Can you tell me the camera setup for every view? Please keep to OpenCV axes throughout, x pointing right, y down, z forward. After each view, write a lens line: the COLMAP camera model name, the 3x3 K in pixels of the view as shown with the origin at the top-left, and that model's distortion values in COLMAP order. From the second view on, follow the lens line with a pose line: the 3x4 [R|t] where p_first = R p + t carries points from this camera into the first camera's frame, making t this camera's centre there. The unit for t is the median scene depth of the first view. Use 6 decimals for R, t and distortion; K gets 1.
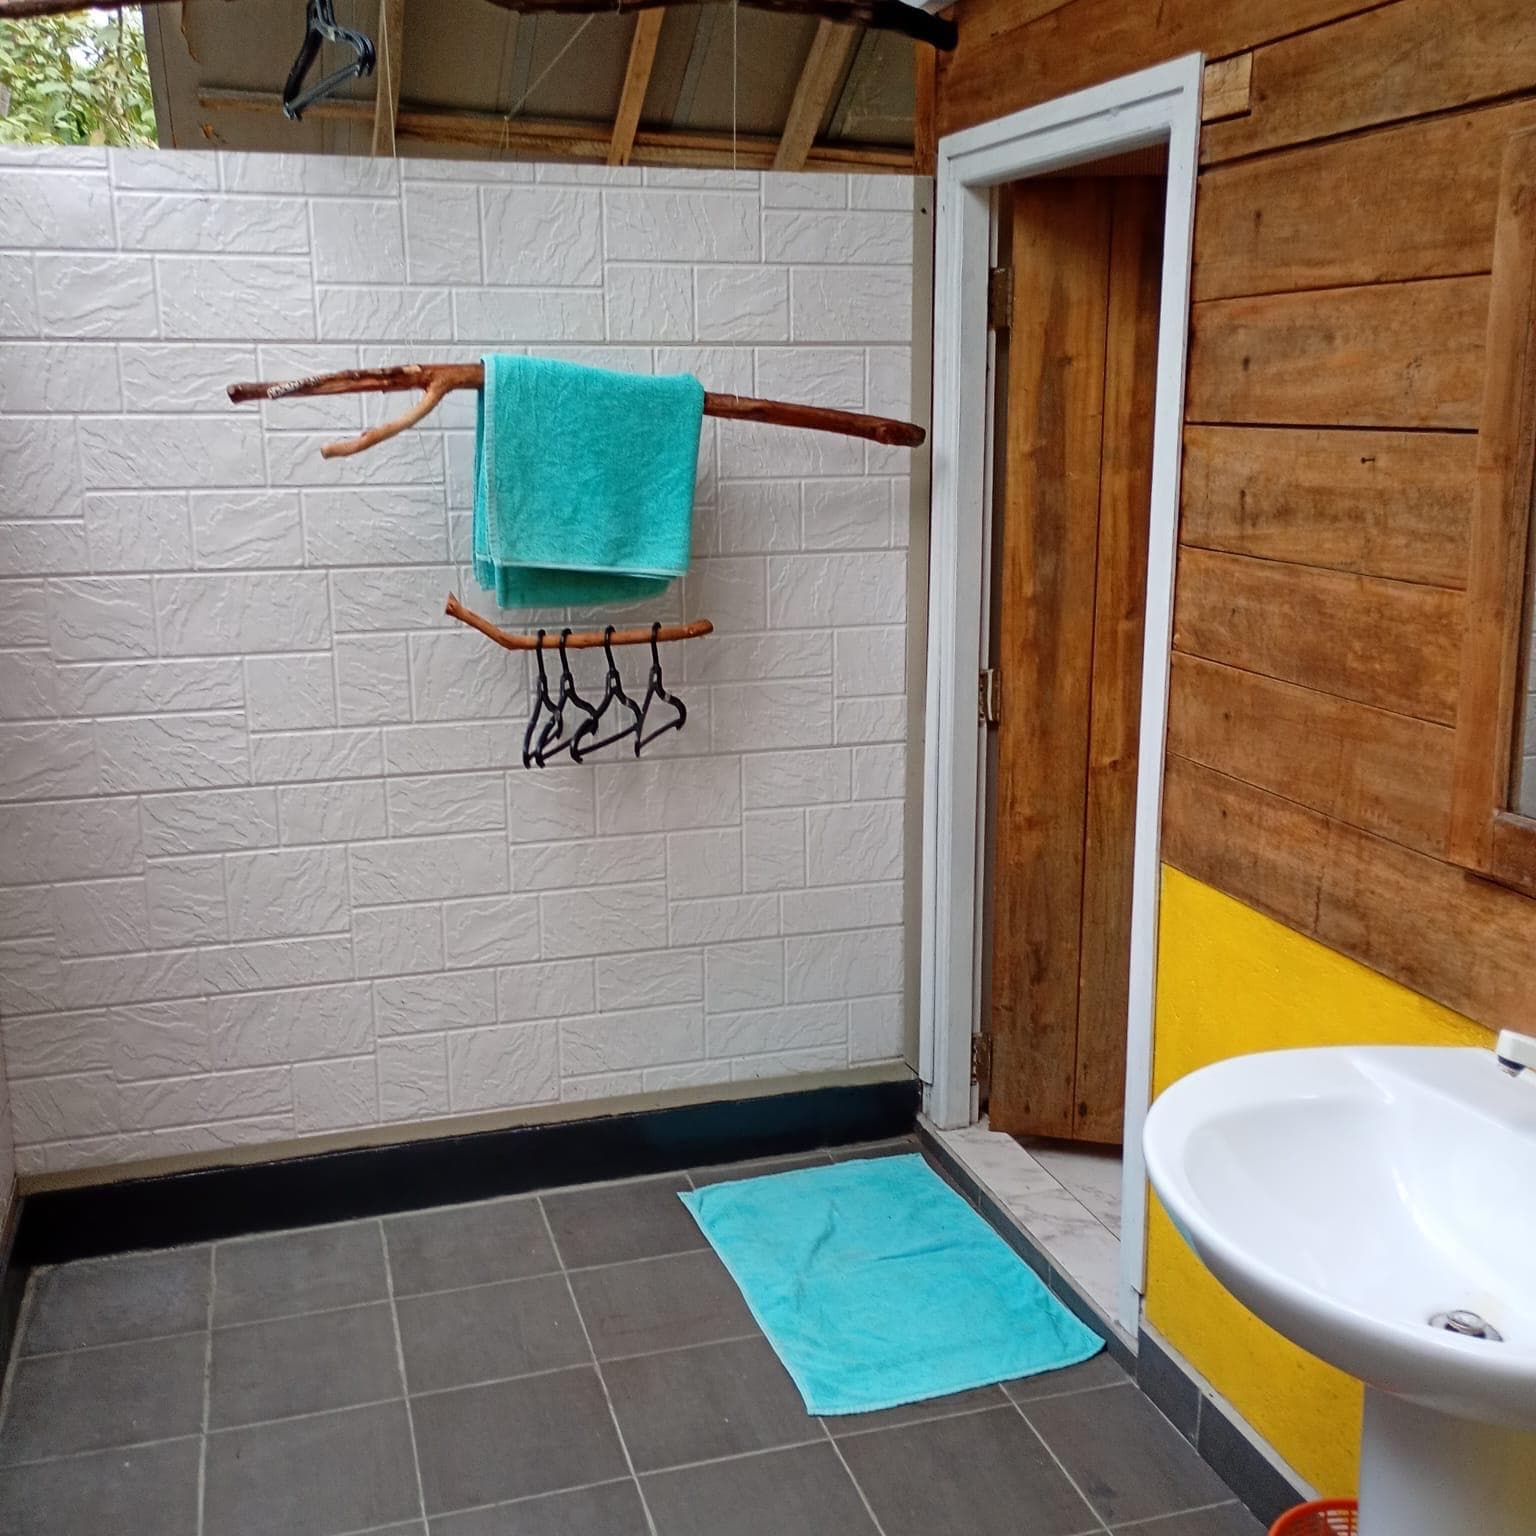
lens RADIAL K [[1690.2, 0, 768.0], [0, 1690.2, 768.0], [0, 0, 1]] dist [0.048895, -0.027096]
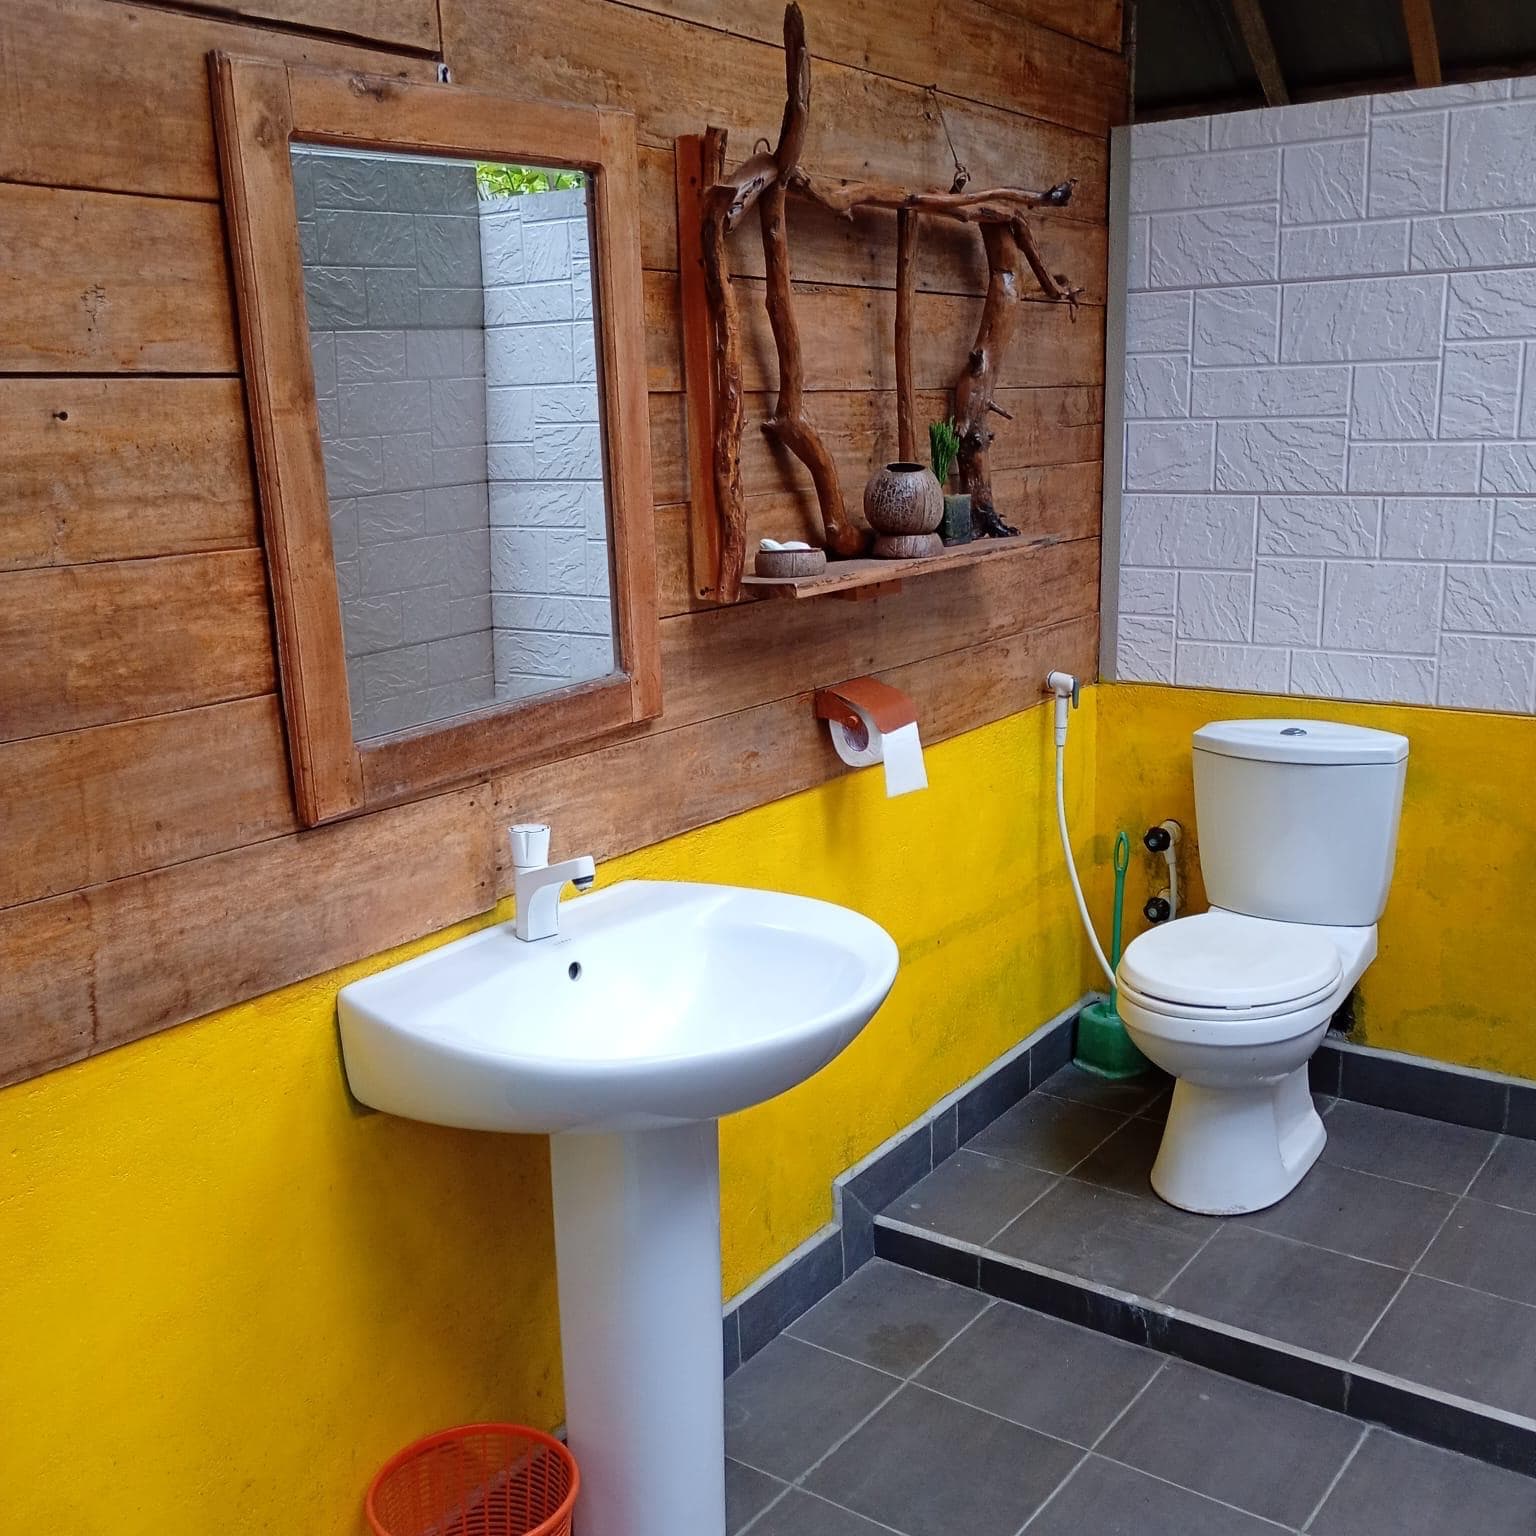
lens RADIAL K [[1690.2, 0, 768.0], [0, 1690.2, 768.0], [0, 0, 1]] dist [0.048895, -0.027096]
pose [[-0.607816, -0.151264, 0.779537, -0.473531], [0.200698, 0.920553, 0.335115, -0.230484], [-0.768297, 0.360140, -0.529169, 1.229978]]
